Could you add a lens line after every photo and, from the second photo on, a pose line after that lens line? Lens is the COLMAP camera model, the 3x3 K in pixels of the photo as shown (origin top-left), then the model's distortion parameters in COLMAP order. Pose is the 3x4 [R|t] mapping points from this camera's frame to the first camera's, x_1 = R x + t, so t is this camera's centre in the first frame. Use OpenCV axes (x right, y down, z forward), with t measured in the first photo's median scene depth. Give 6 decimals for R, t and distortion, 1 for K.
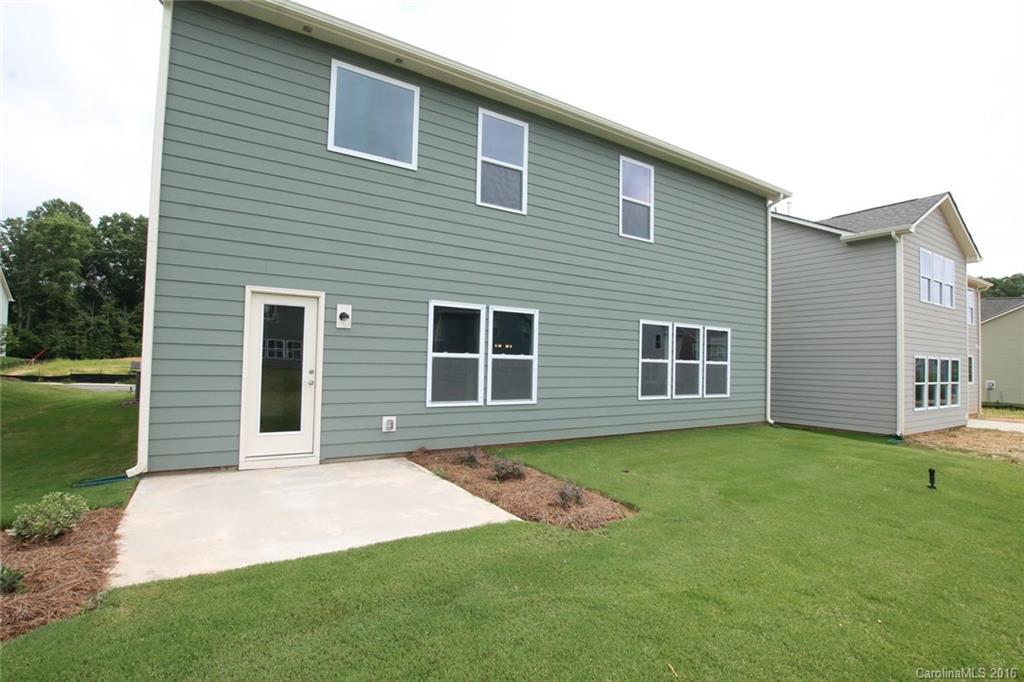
lens RADIAL K [[480.8, 0, 508.4], [0, 480.8, 345.9], [0, 0, 1]] dist [-0.031587, 0.003893]
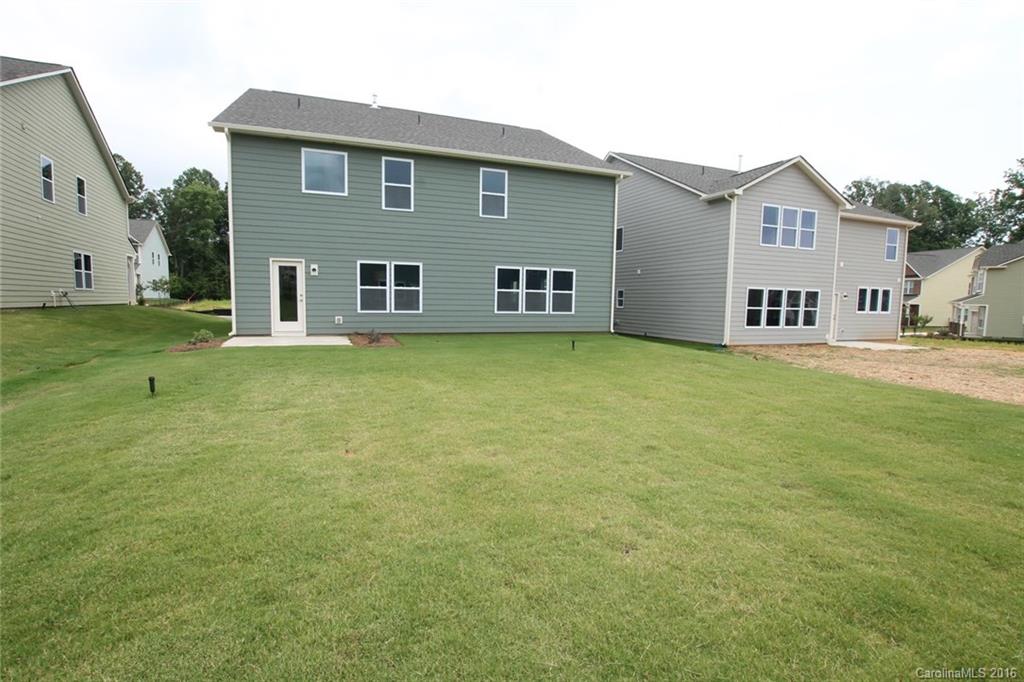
lens RADIAL K [[480.8, 0, 510.9], [0, 480.8, 344.0], [0, 0, 1]] dist [-0.031587, 0.003893]
pose [[0.980872, 0.011389, -0.194321, 0.639608], [0.012099, 0.992790, 0.119255, 0.016390], [0.194278, -0.119325, 0.973662, -0.656055]]
